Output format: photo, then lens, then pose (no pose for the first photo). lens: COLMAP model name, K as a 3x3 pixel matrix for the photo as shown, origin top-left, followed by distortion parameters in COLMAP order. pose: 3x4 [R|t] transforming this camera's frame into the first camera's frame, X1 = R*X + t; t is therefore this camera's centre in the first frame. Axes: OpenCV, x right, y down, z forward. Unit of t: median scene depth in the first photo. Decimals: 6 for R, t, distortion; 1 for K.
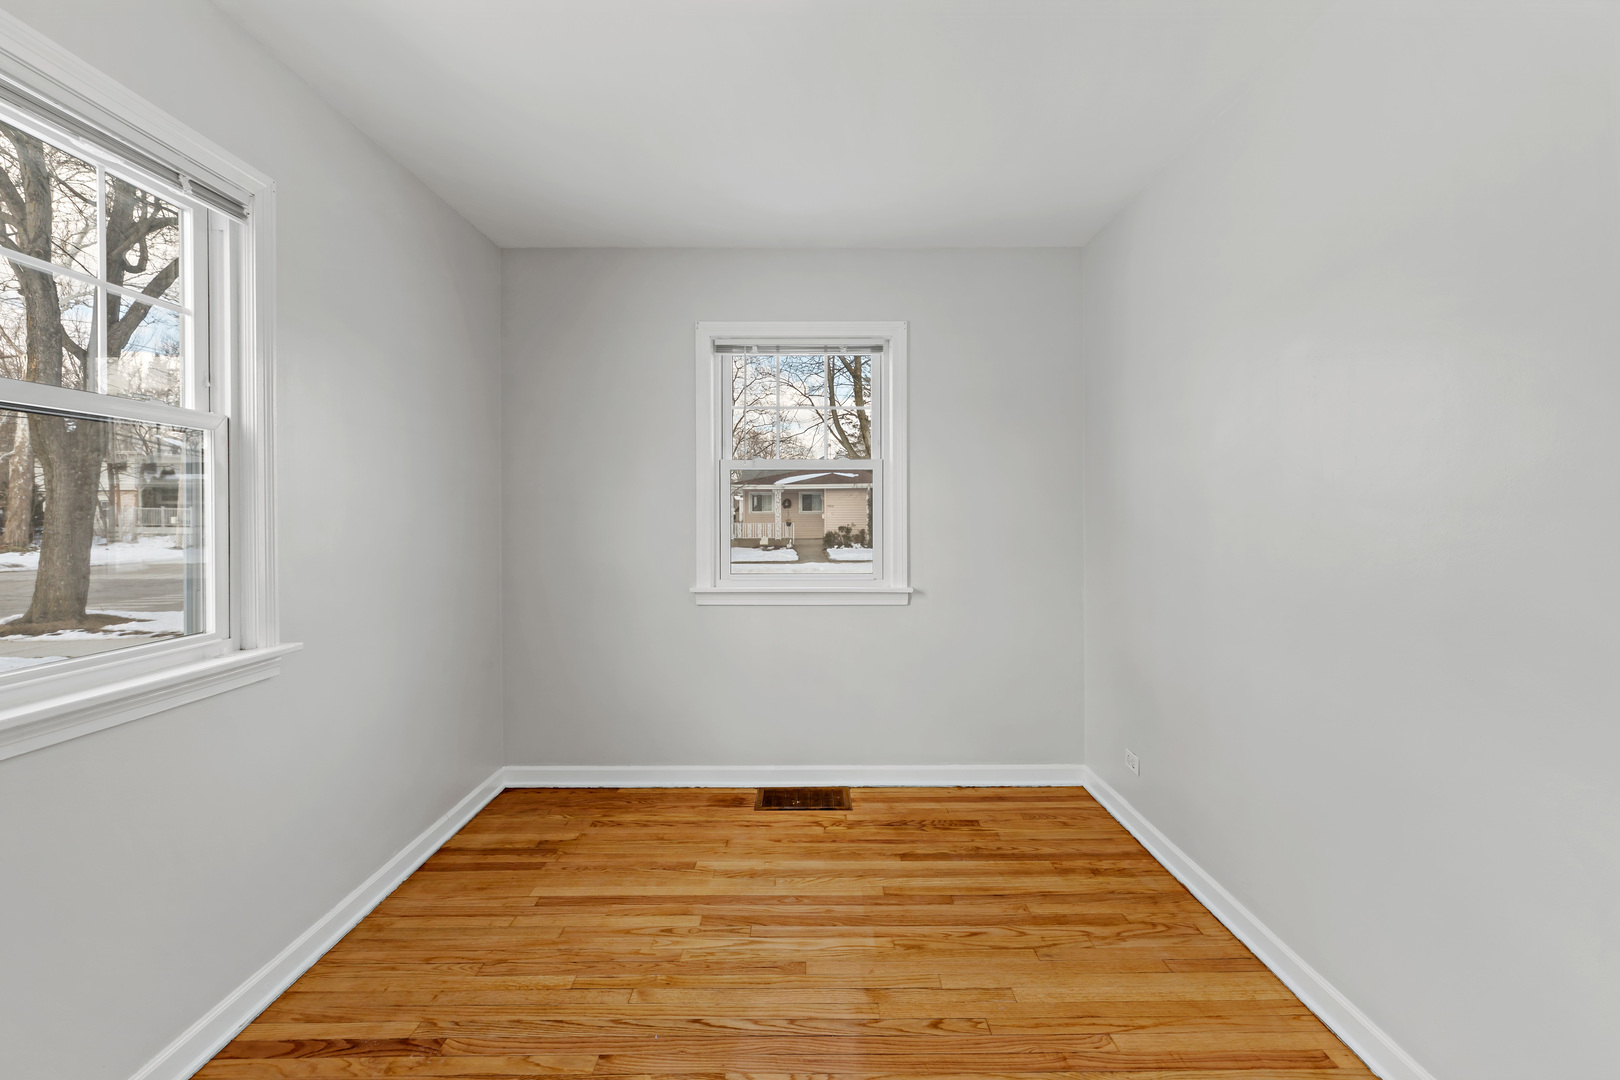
lens RADIAL K [[748.4, 0, 859.4], [0, 748.4, 535.3], [0, 0, 1]] dist [0.008635, -0.001222]
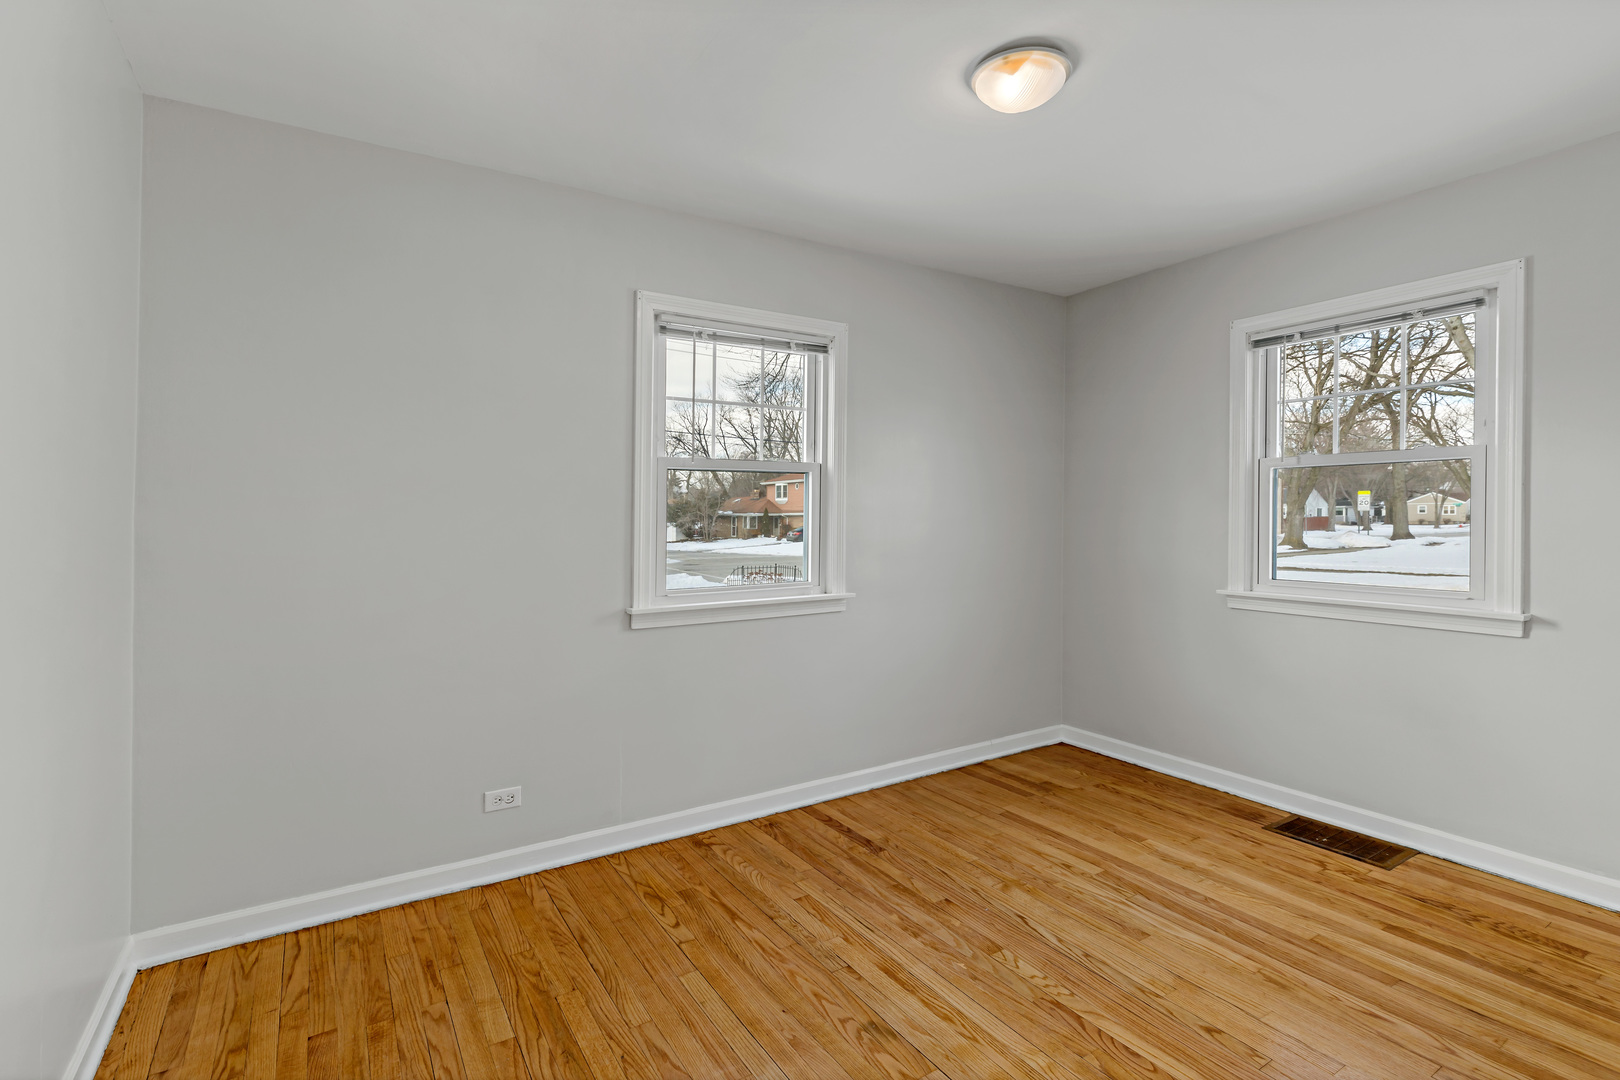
lens RADIAL K [[748.4, 0, 821.4], [0, 748.4, 524.6], [0, 0, 1]] dist [0.008635, -0.001222]
pose [[0.552434, 0.009113, -0.833507, 0.445037], [-0.021124, 0.999772, -0.003069, -0.002503], [0.833289, 0.019303, 0.552501, 0.005432]]
